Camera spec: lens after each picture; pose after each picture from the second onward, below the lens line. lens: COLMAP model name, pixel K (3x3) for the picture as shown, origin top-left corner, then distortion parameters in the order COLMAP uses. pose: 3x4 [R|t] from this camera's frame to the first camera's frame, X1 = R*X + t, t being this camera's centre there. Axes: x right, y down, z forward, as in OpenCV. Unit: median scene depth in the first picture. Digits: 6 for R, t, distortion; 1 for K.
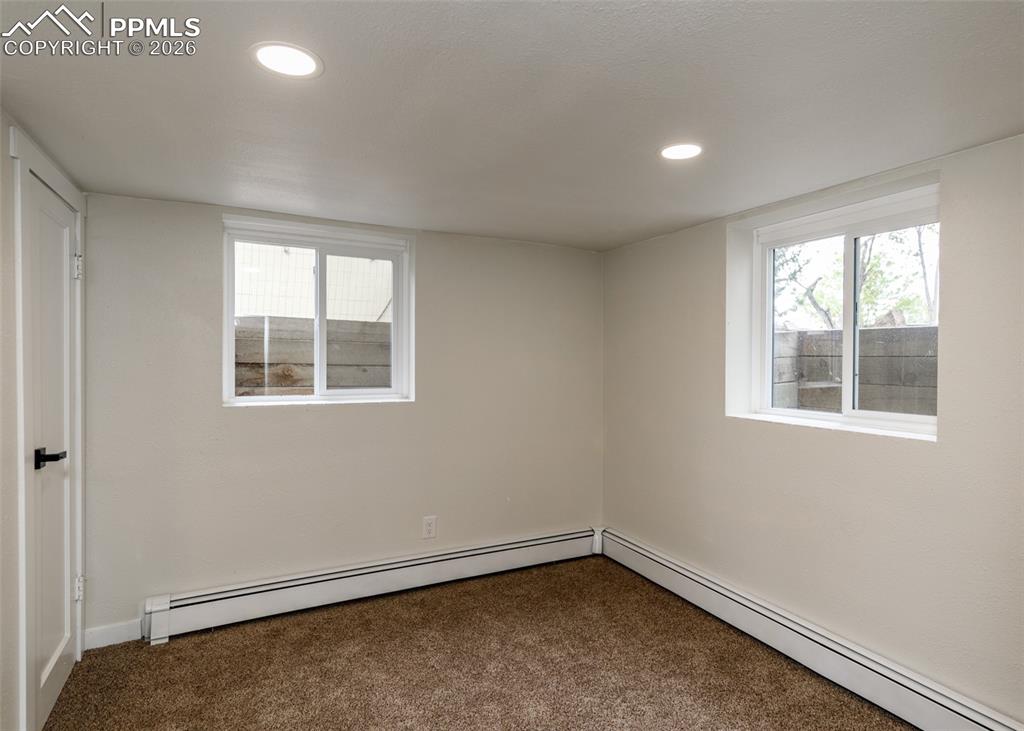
lens RADIAL K [[554.7, 0, 512.8], [0, 554.7, 366.0], [0, 0, 1]] dist [-0.002462, -0.001006]
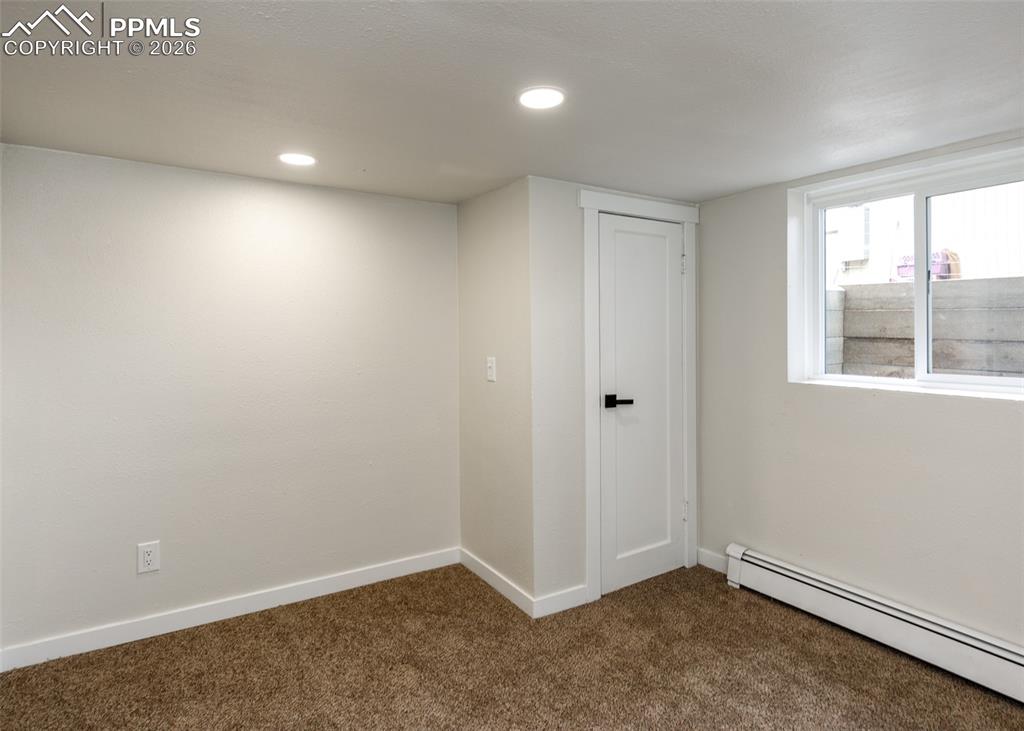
lens RADIAL K [[554.7, 0, 510.8], [0, 554.7, 327.1], [0, 0, 1]] dist [-0.002462, -0.001006]
pose [[0.099493, -0.013723, -0.994944, 0.425168], [-0.010211, 0.999838, -0.014812, -0.004860], [0.994986, 0.011633, 0.099337, 0.409910]]
